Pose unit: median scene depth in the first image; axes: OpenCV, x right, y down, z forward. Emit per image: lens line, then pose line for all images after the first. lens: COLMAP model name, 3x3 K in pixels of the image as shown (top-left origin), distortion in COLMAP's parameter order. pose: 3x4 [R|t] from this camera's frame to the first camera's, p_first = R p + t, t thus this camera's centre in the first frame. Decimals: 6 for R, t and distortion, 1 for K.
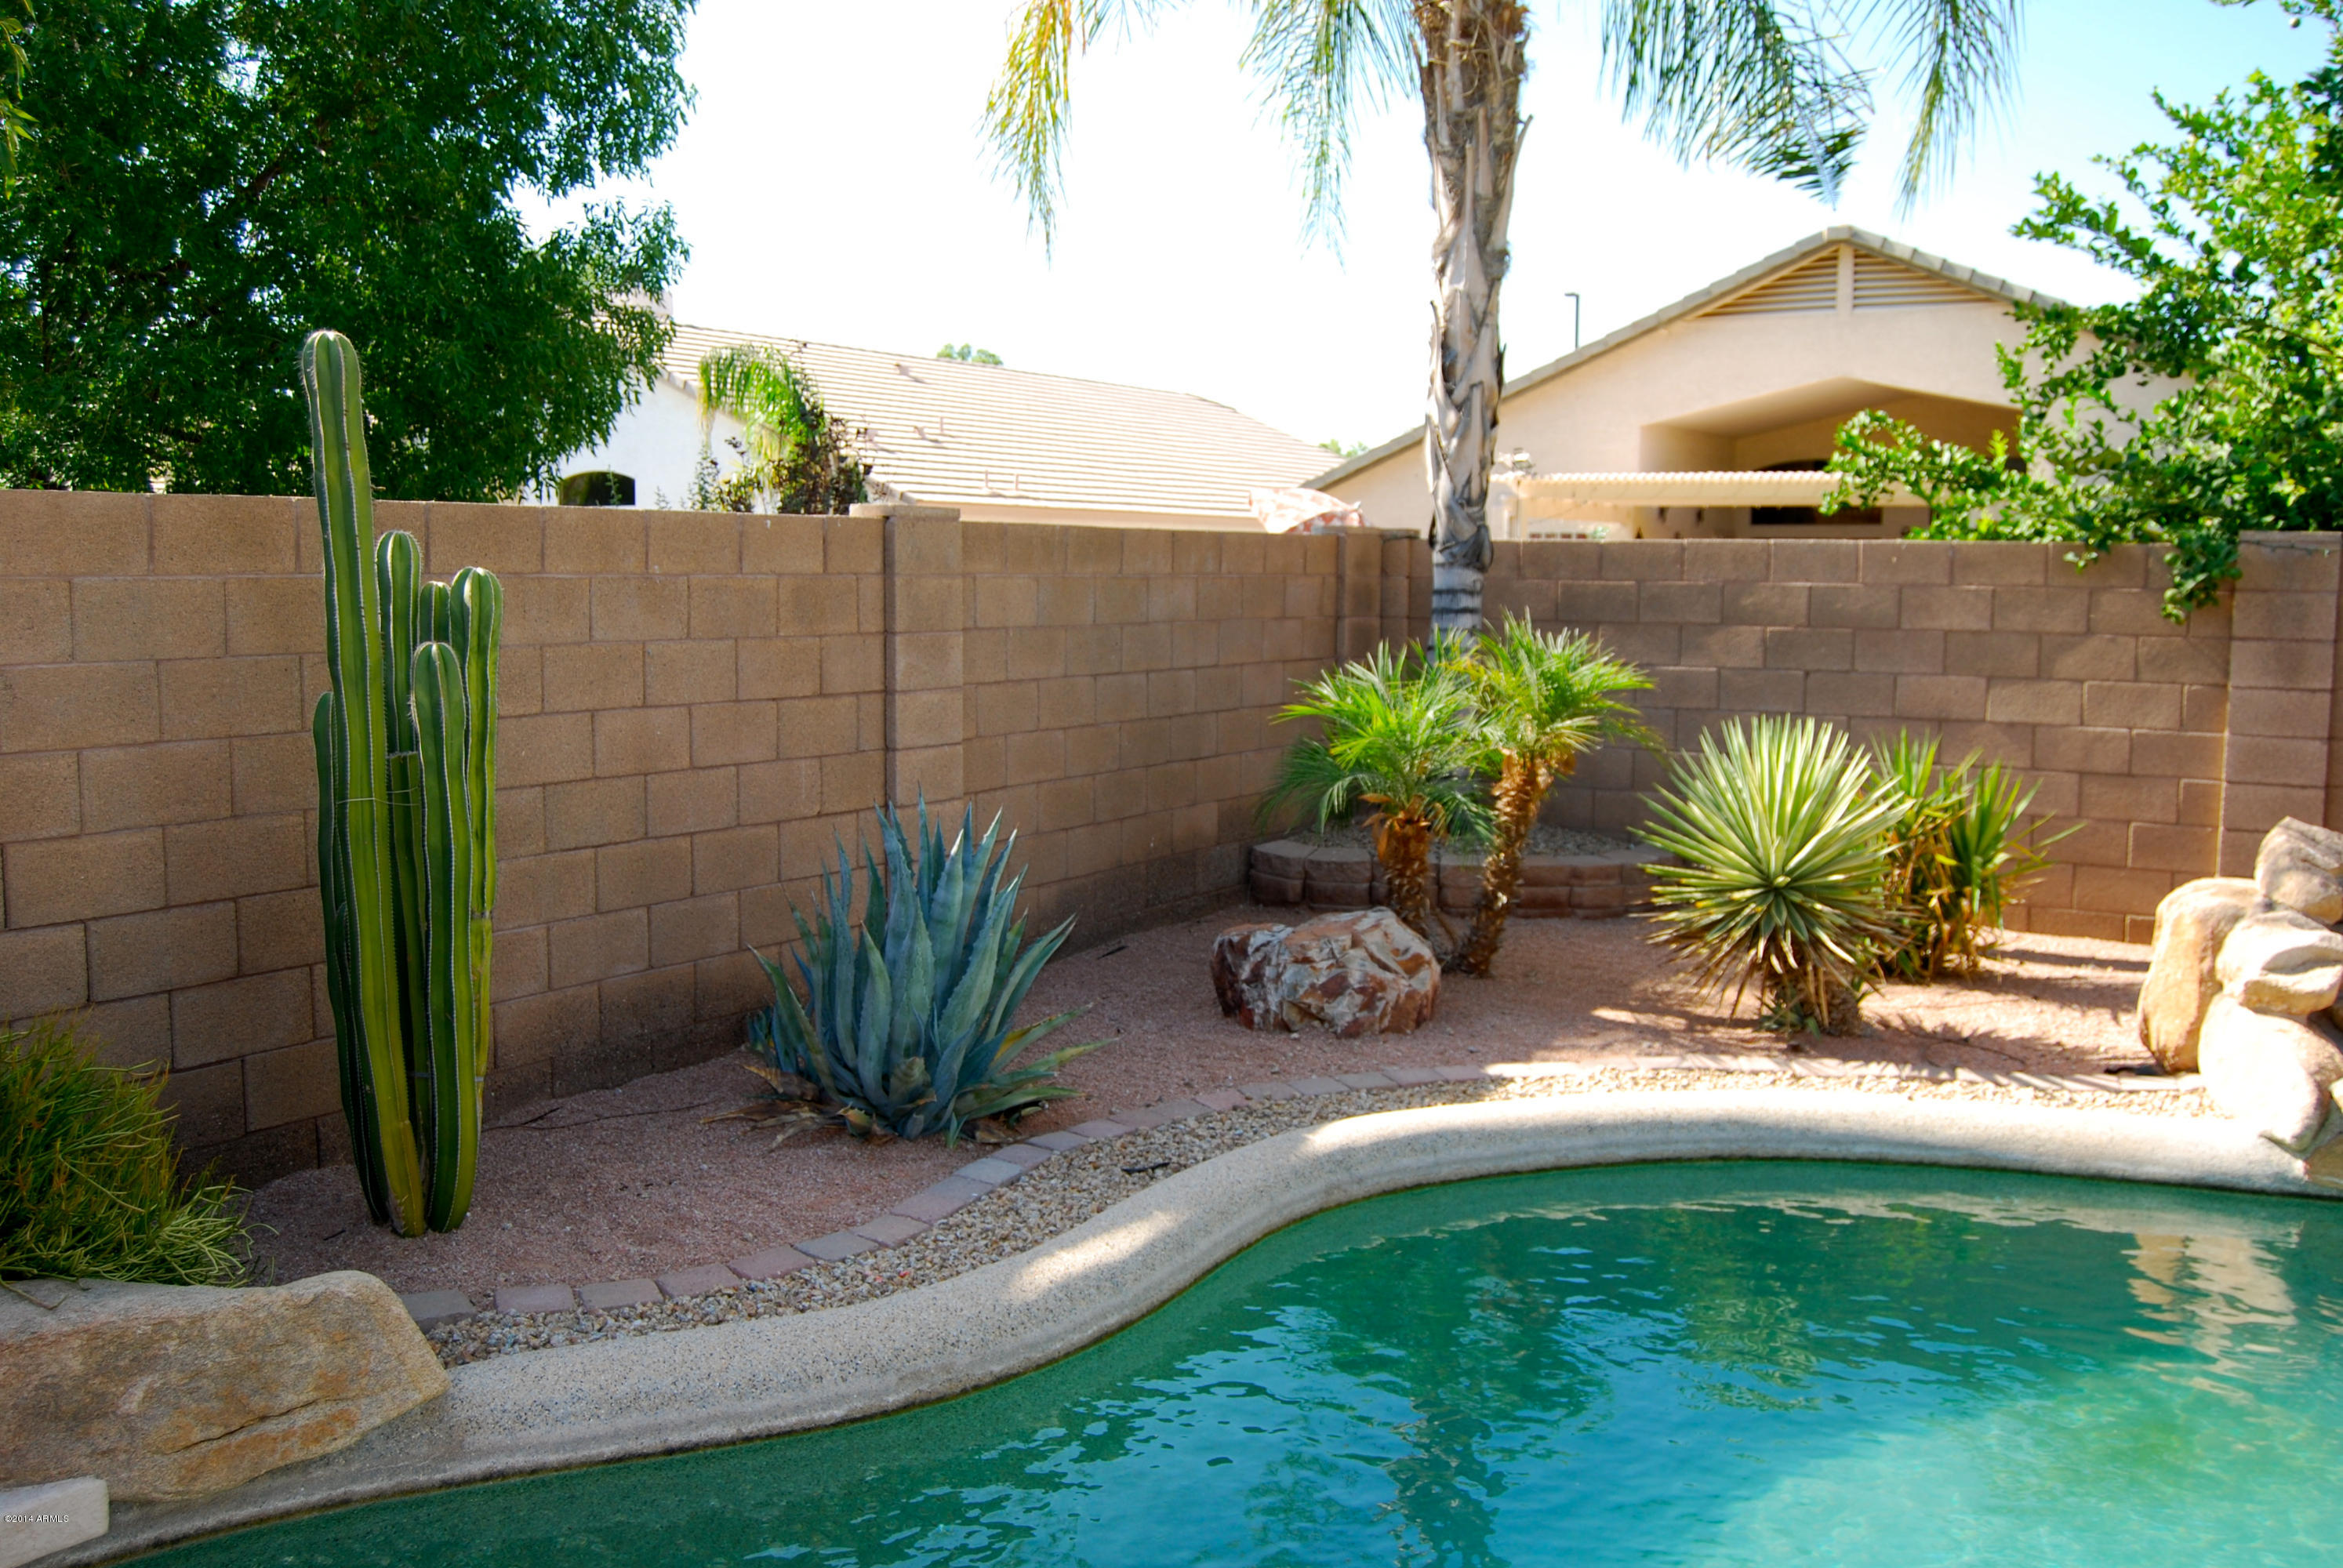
lens RADIAL K [[2180.8, 0, 1109.2], [0, 2180.8, 786.6], [0, 0, 1]] dist [-0.074352, 0.018448]
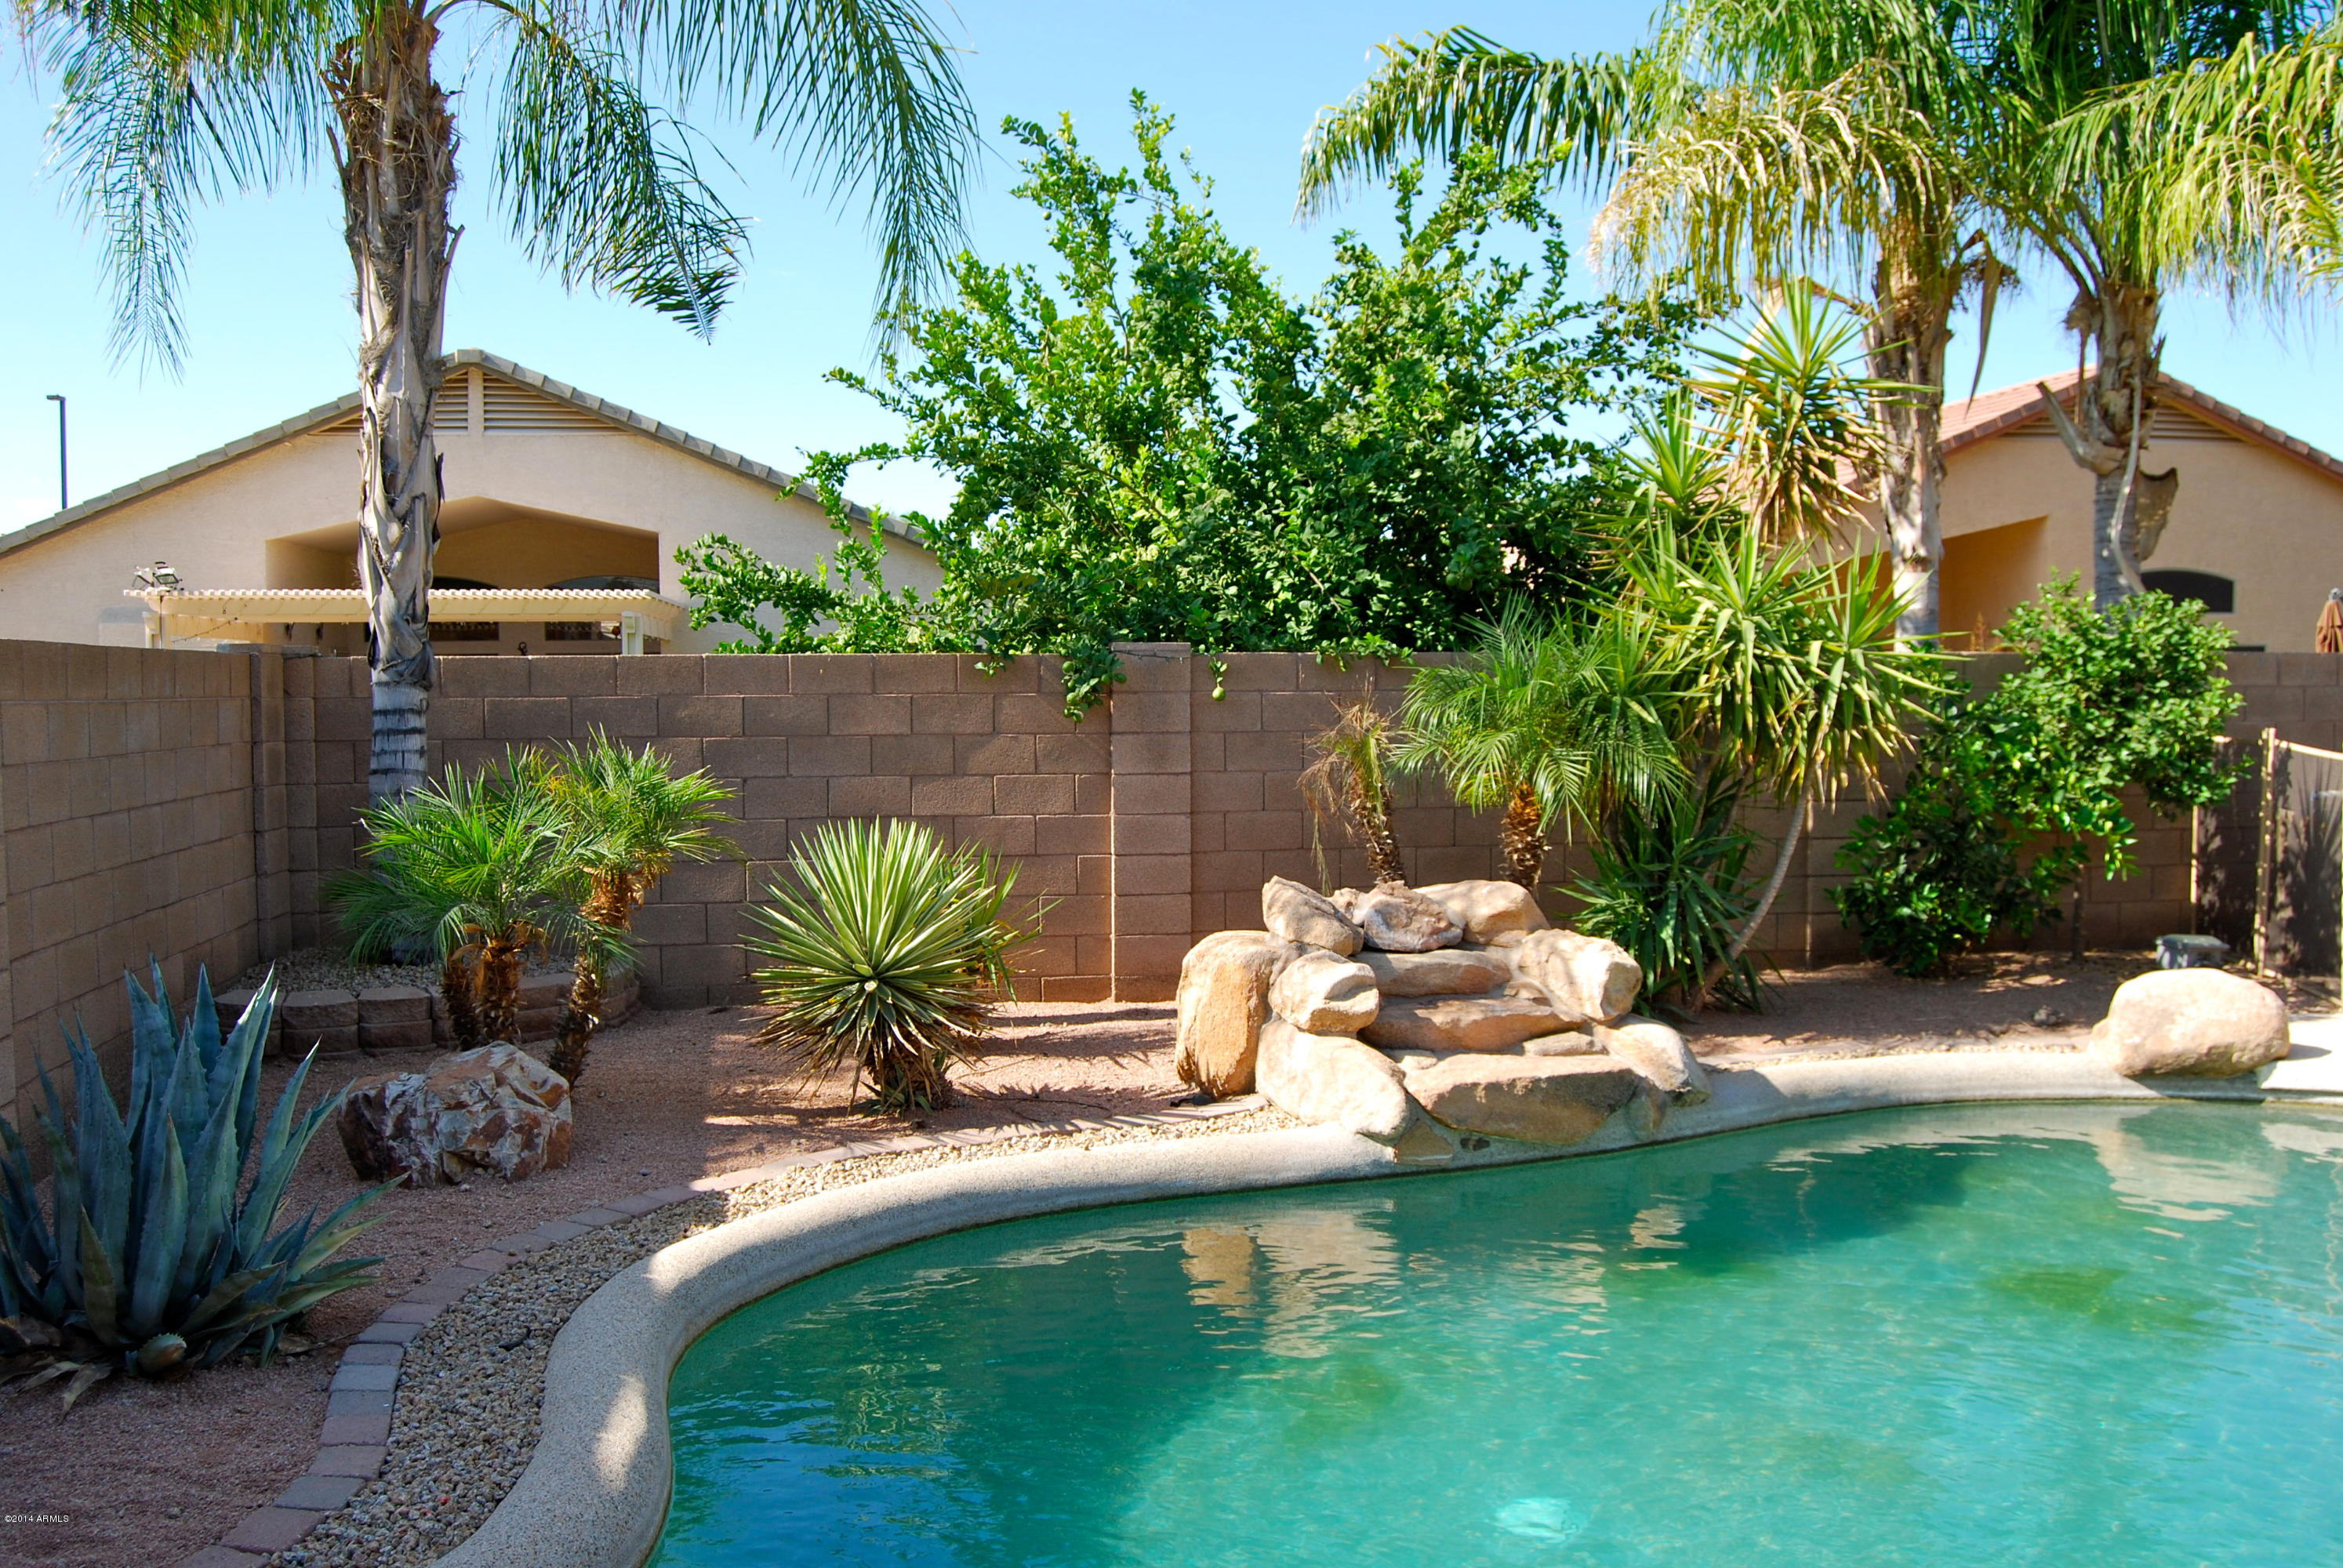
lens RADIAL K [[2180.8, 0, 1109.2], [0, 2180.8, 786.6], [0, 0, 1]] dist [-0.074352, 0.018448]
pose [[0.753479, -0.042706, 0.656083, -0.296076], [0.077744, 0.996674, -0.024410, -0.012005], [-0.652859, 0.069399, 0.754294, 0.105865]]
